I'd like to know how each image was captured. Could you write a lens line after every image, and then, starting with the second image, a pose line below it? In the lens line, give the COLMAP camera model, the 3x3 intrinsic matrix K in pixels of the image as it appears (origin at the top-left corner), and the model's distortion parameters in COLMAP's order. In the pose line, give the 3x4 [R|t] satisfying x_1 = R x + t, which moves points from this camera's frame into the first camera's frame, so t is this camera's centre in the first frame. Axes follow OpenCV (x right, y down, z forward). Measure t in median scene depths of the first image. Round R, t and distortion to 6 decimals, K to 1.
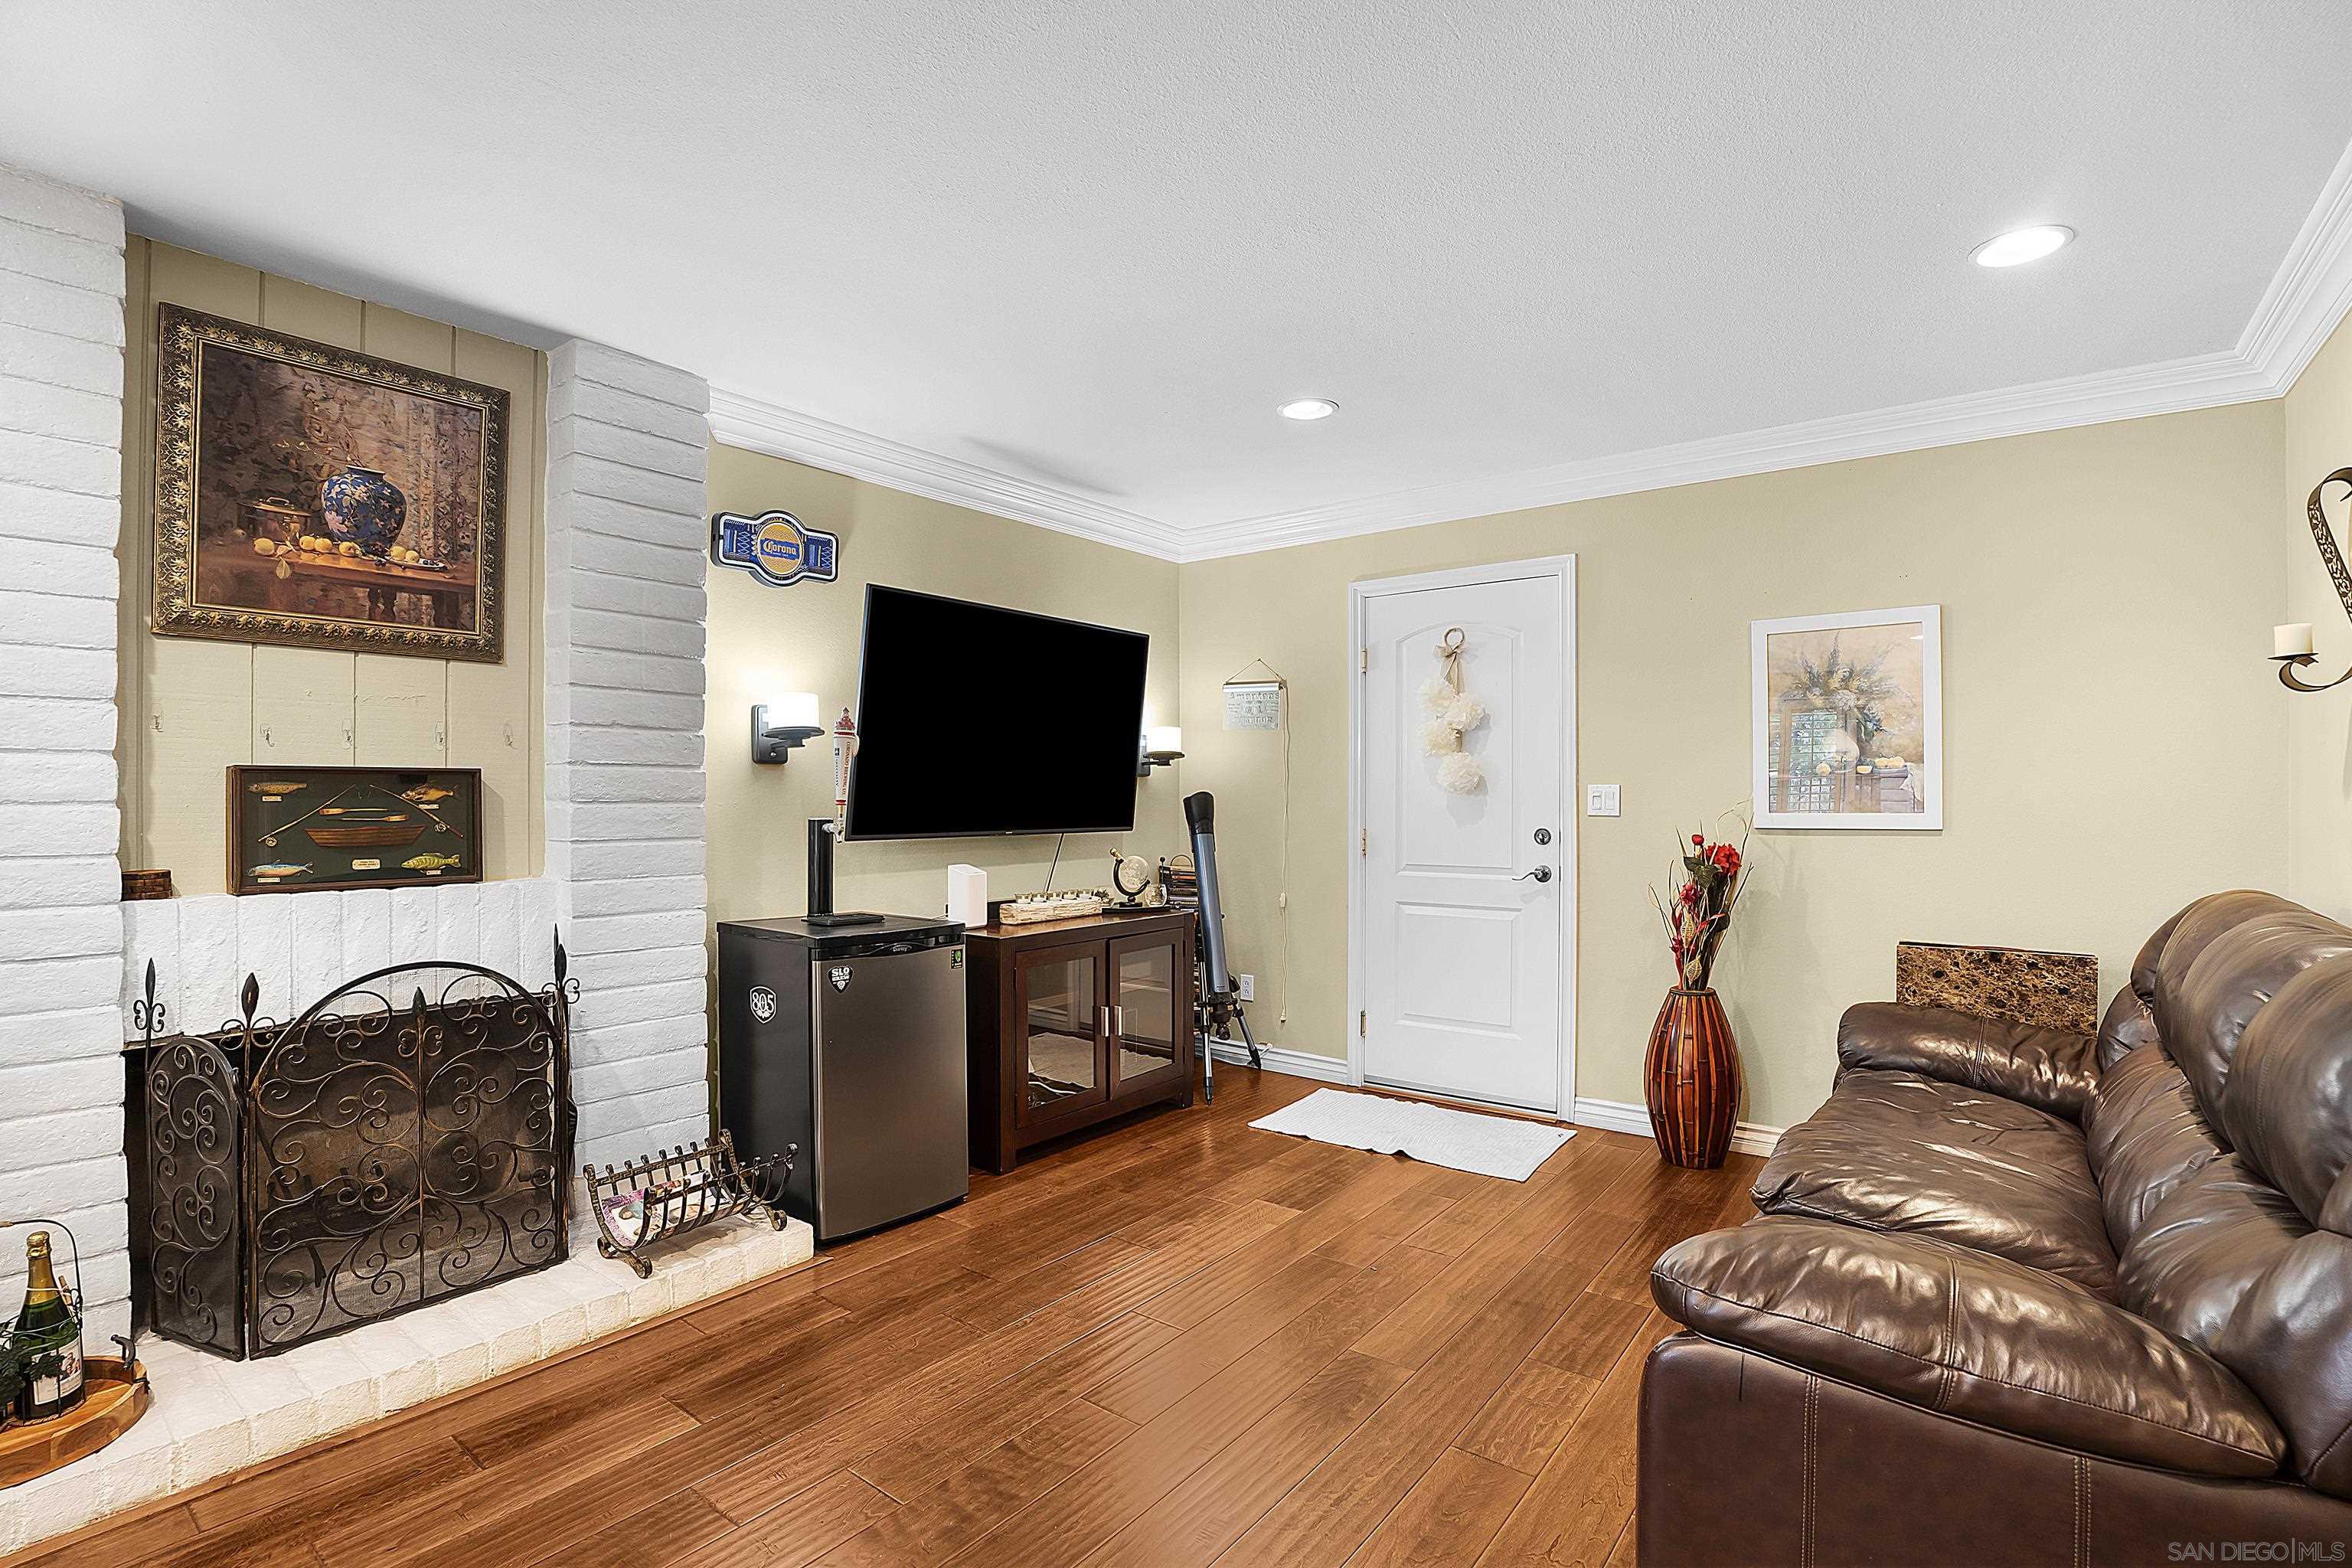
lens RADIAL K [[1088.8, 0, 1168.3], [0, 1088.8, 794.4], [0, 0, 1]] dist [-0.076366, 0.023196]
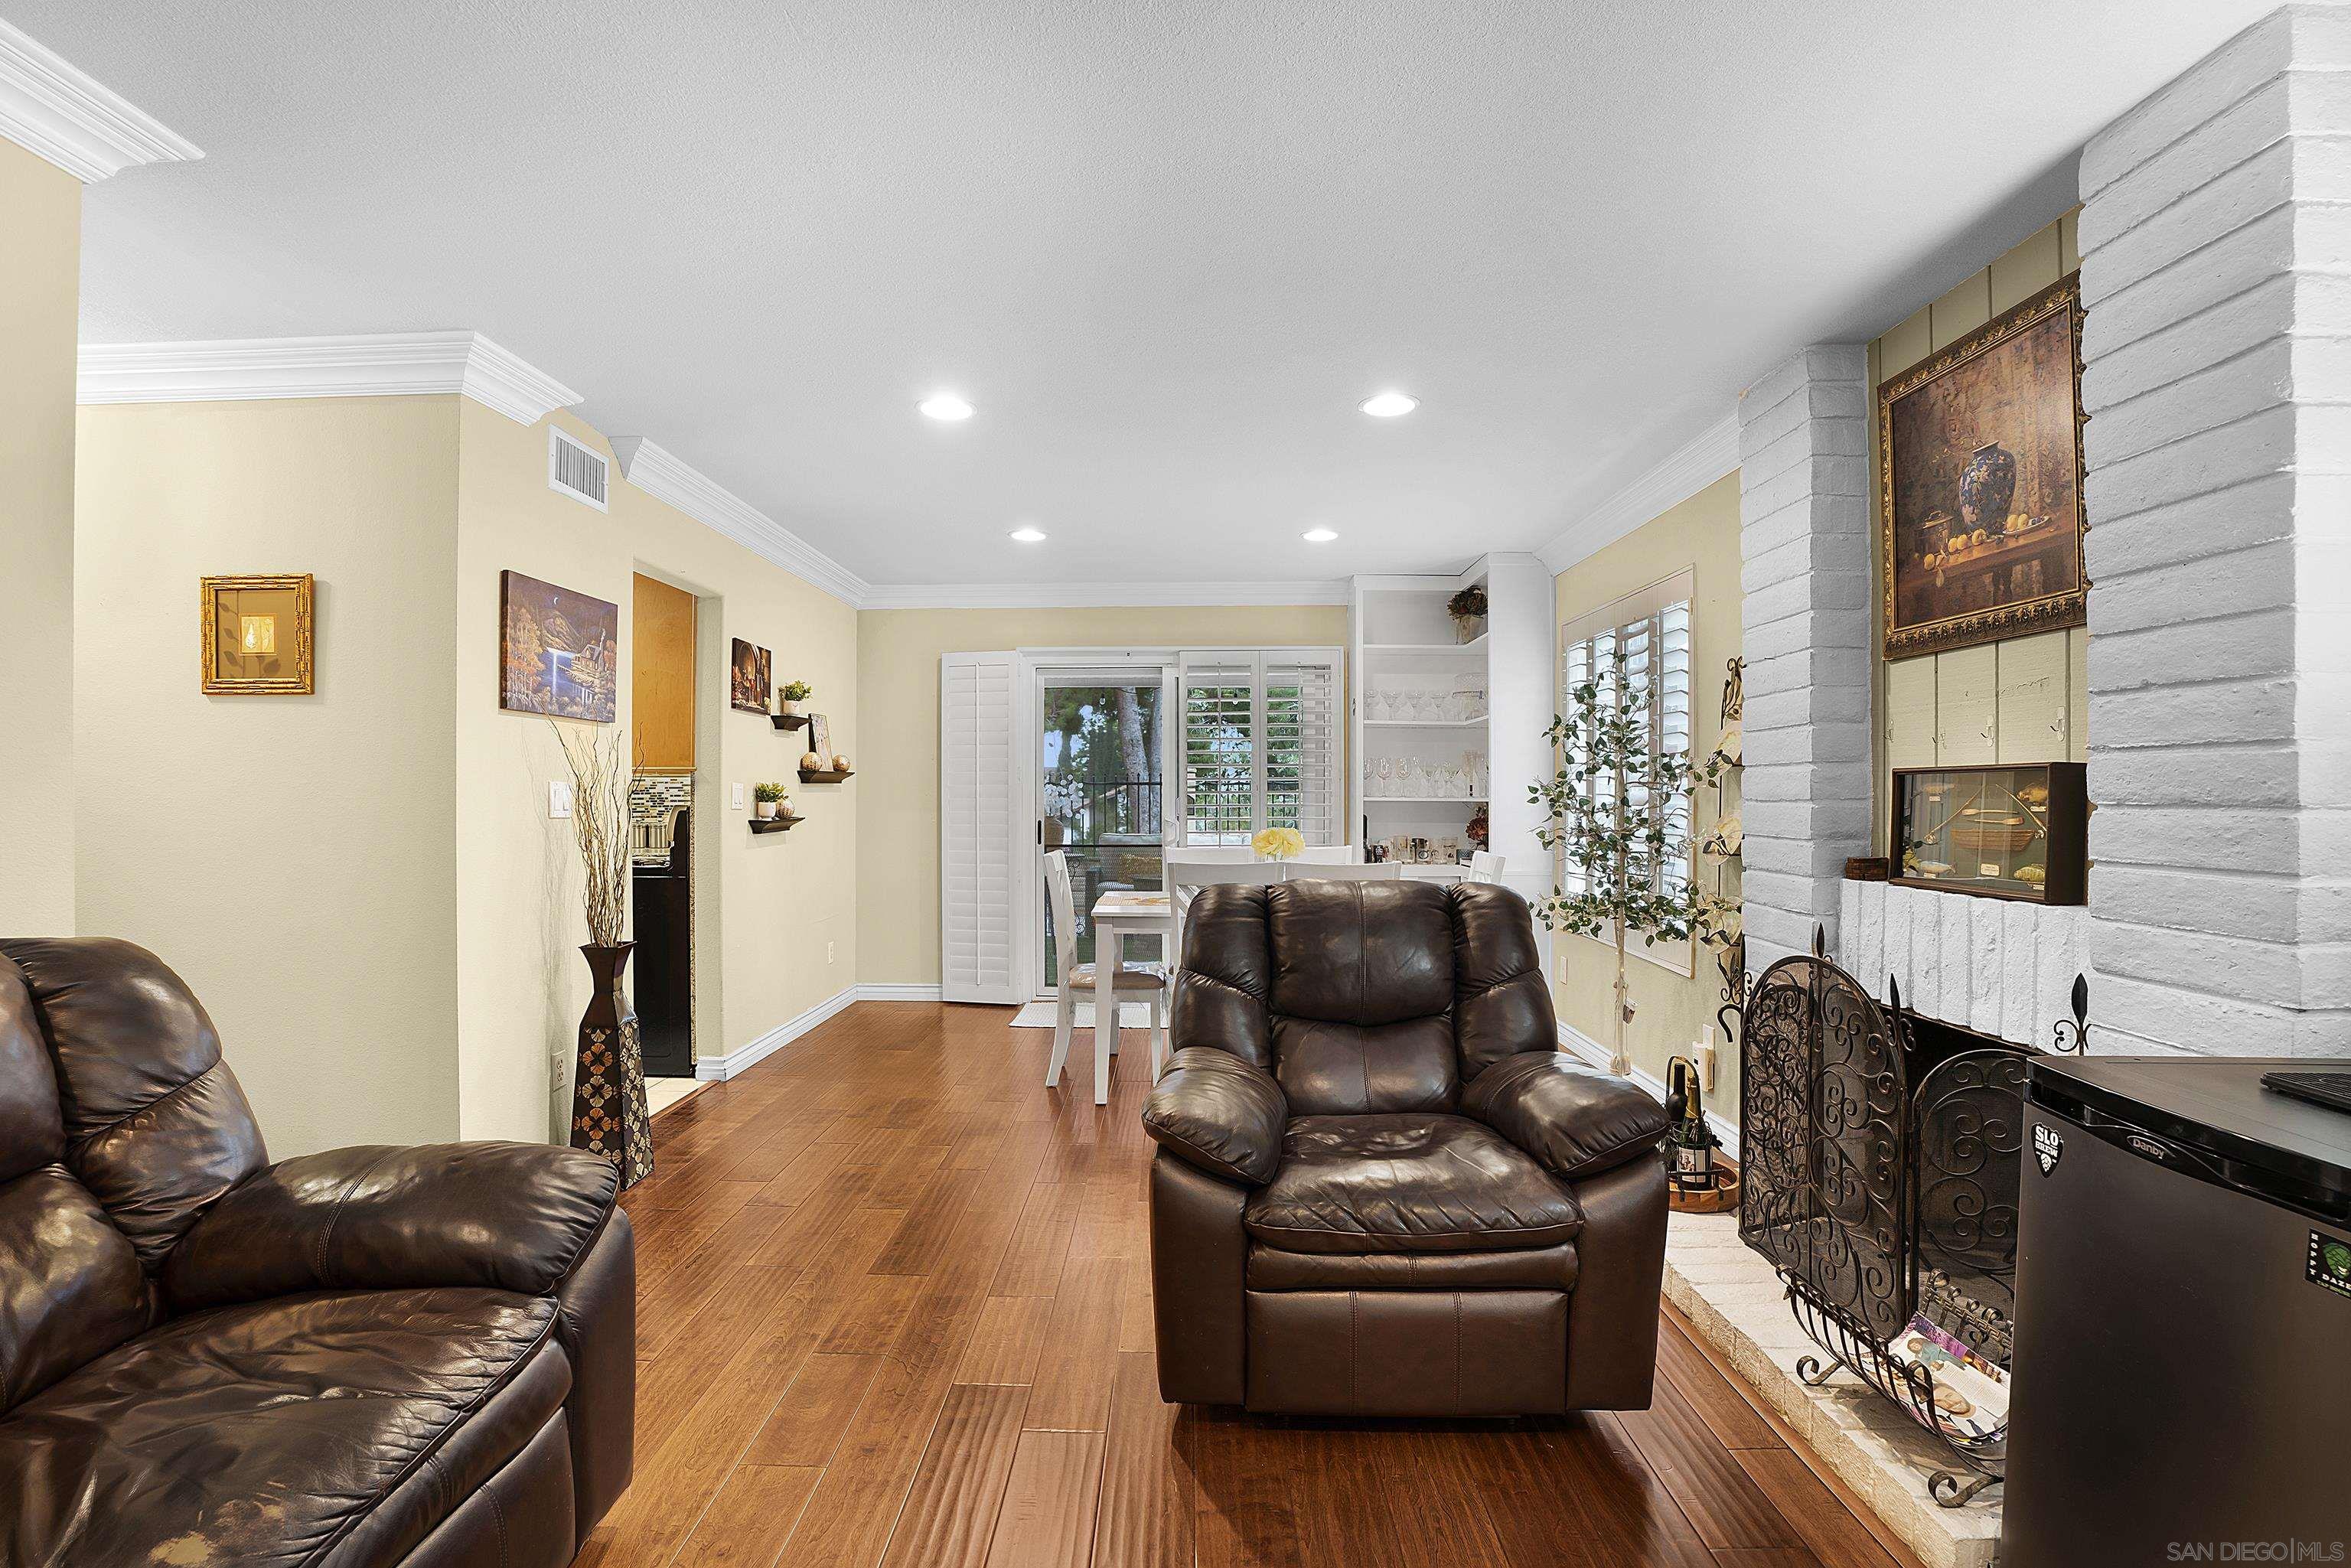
lens RADIAL K [[1088.3, 0, 1167.8], [0, 1088.3, 794.4], [0, 0, 1]] dist [-0.076366, 0.023196]
pose [[-0.797322, -0.006527, -0.603518, 0.343739], [-0.007729, 0.999970, -0.000604, 0.005543], [0.603504, 0.004183, -0.797349, 1.195667]]
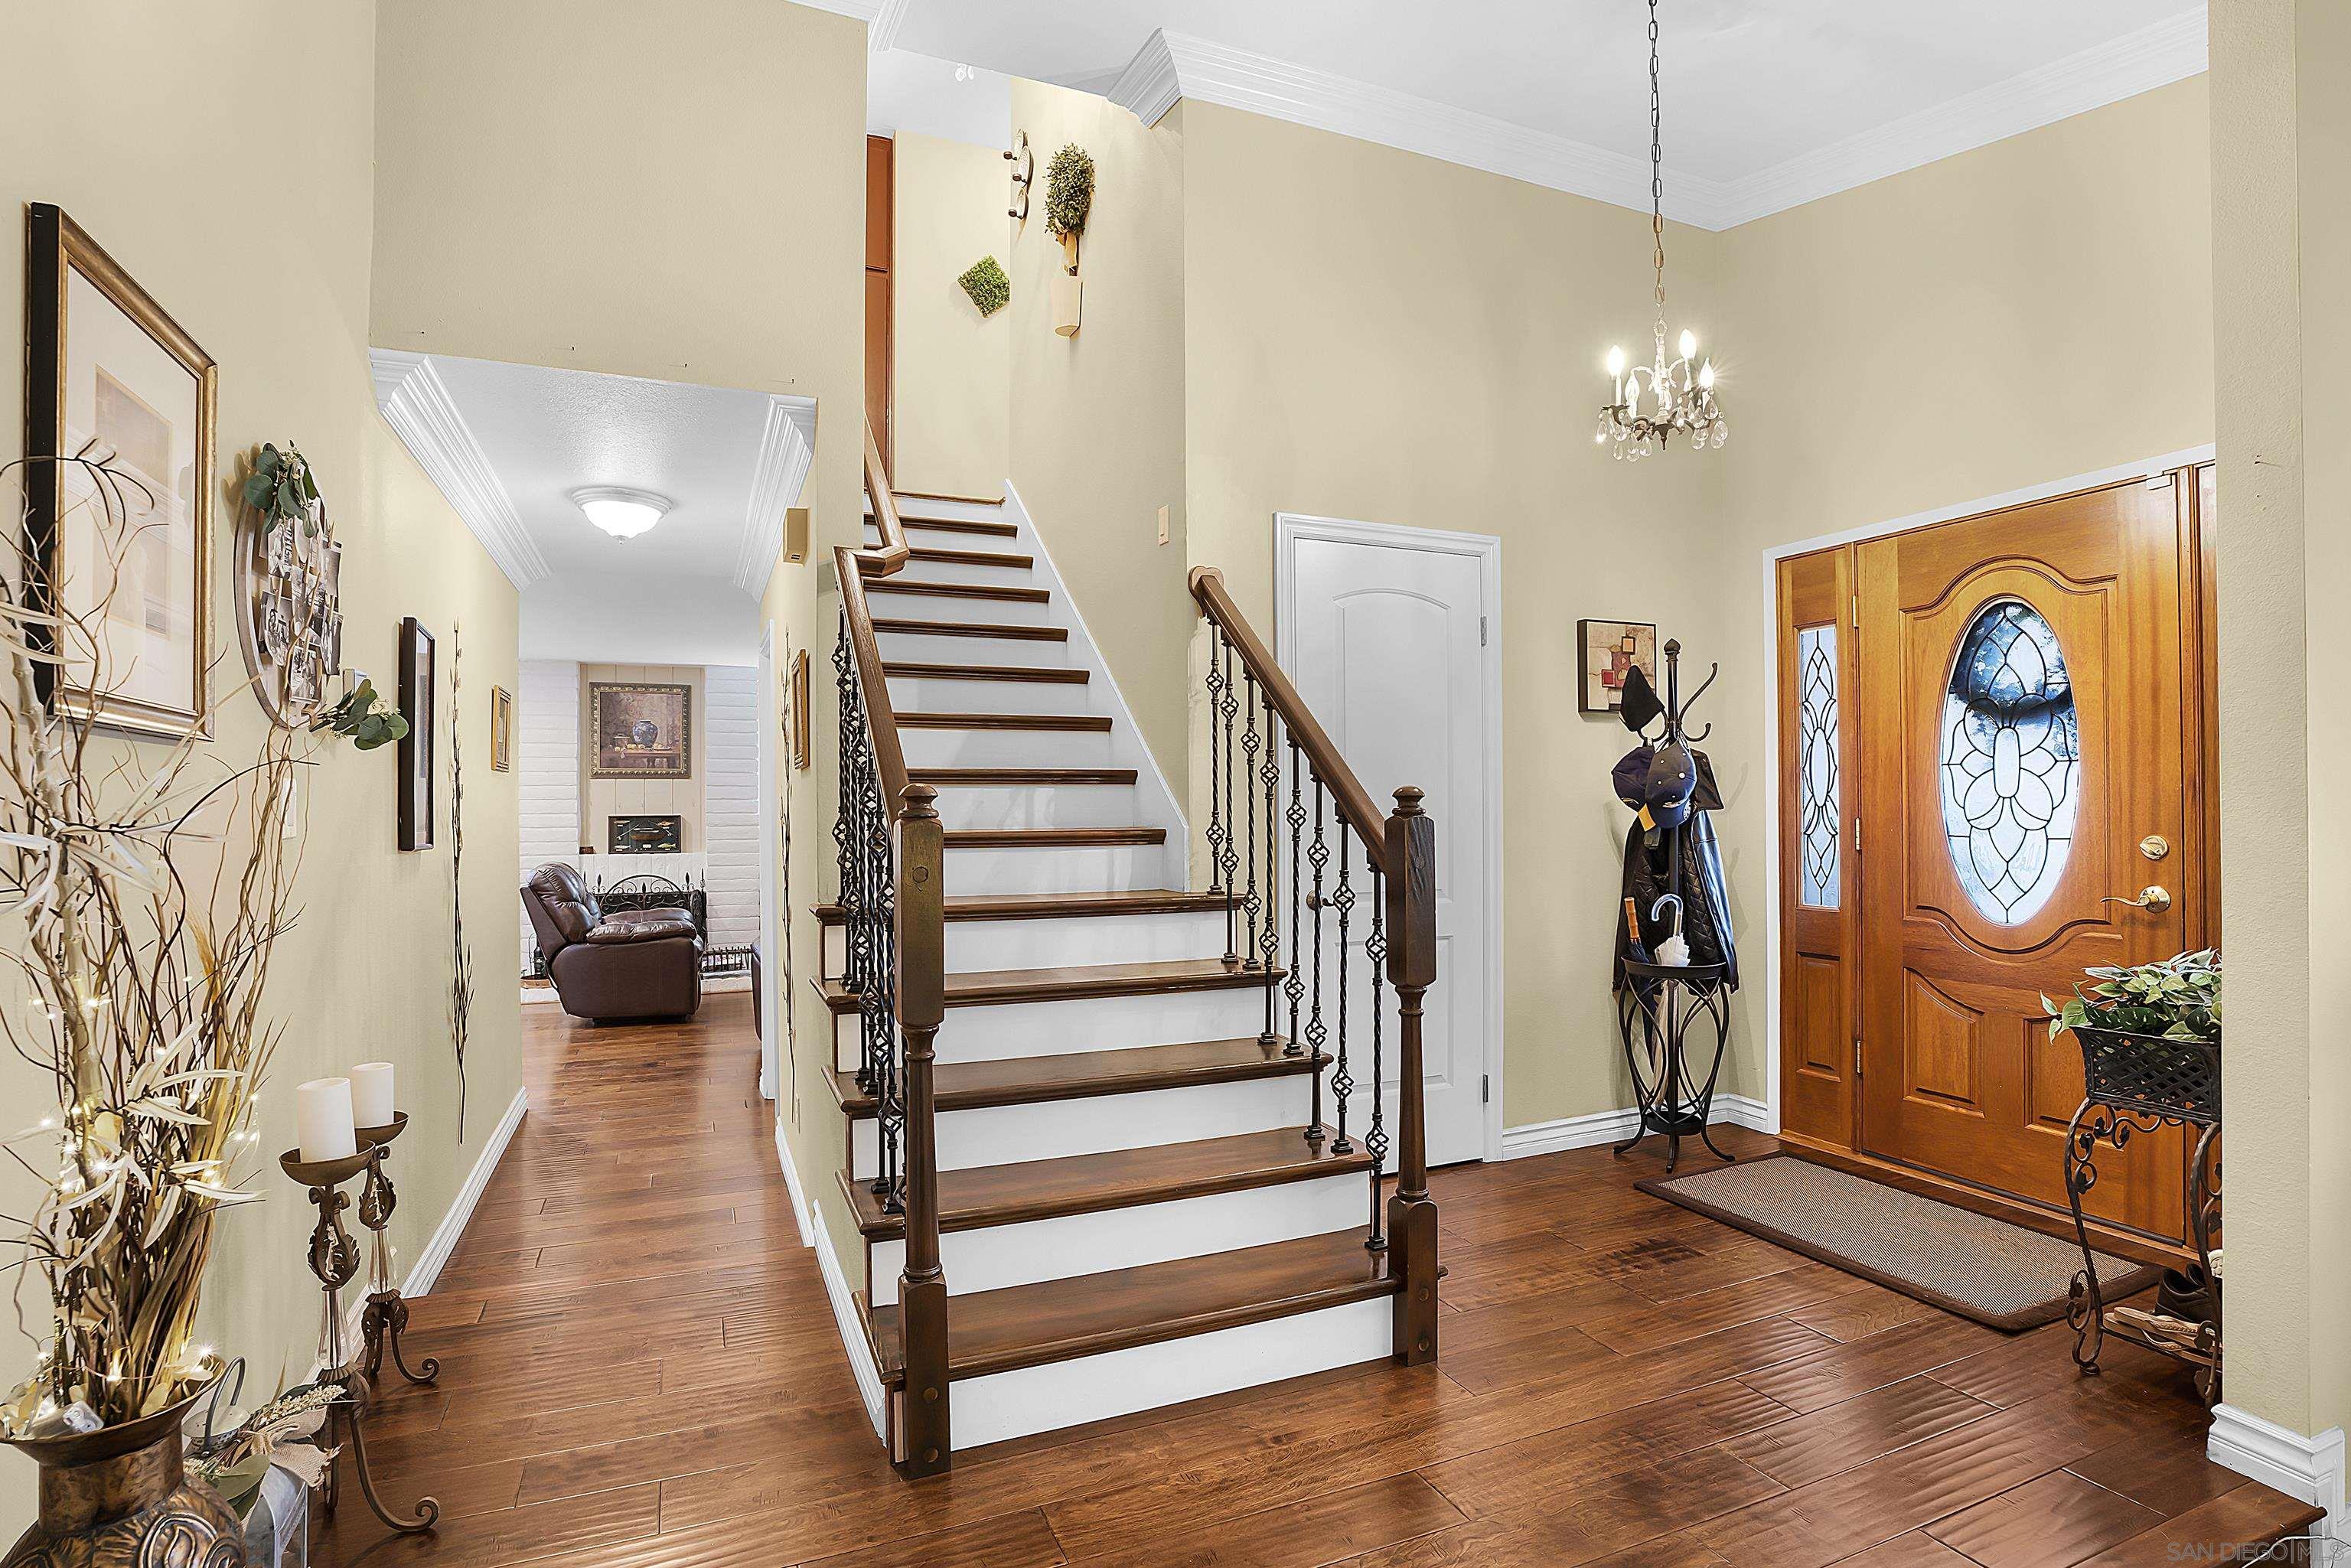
lens RADIAL K [[1167.2, 0, 1180.1], [0, 1167.2, 805.5], [0, 0, 1]] dist [-0.062058, 0.000224]
pose [[0.870697, -0.004332, -0.491801, 2.141485], [0.004444, 0.999990, -0.000940, -0.041595], [0.491800, -0.001367, 0.870707, -1.123984]]
